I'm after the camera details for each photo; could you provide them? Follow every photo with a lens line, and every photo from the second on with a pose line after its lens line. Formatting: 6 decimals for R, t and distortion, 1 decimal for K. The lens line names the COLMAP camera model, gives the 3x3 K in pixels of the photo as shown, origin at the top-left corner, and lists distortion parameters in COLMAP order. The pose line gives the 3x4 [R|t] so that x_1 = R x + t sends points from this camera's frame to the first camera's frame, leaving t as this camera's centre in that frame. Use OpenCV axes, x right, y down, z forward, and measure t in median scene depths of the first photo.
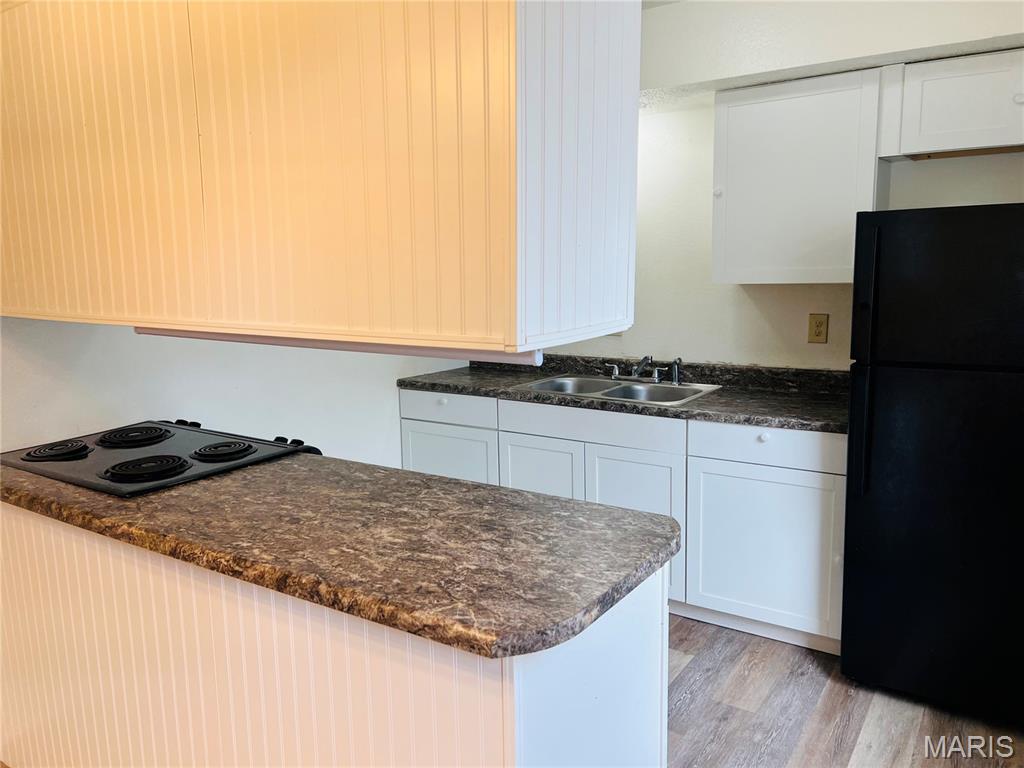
lens RADIAL K [[775.0, 0, 512.0], [0, 775.0, 383.5], [0, 0, 1]] dist [-0.001652, -0.006768]
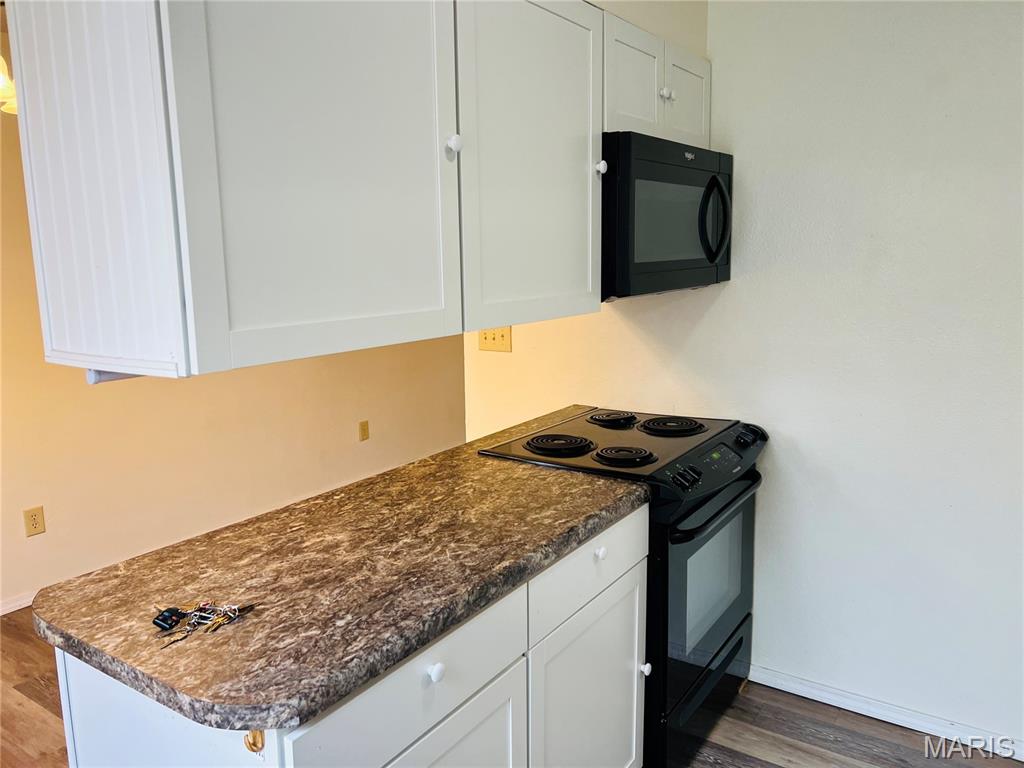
lens RADIAL K [[775.0, 0, 512.0], [0, 775.0, 383.0], [0, 0, 1]] dist [-0.001652, -0.006768]
pose [[-0.005356, 0.181989, -0.983286, 0.727335], [-0.146251, 0.972584, 0.180805, -0.200387], [0.989233, 0.144775, 0.021407, 1.097180]]
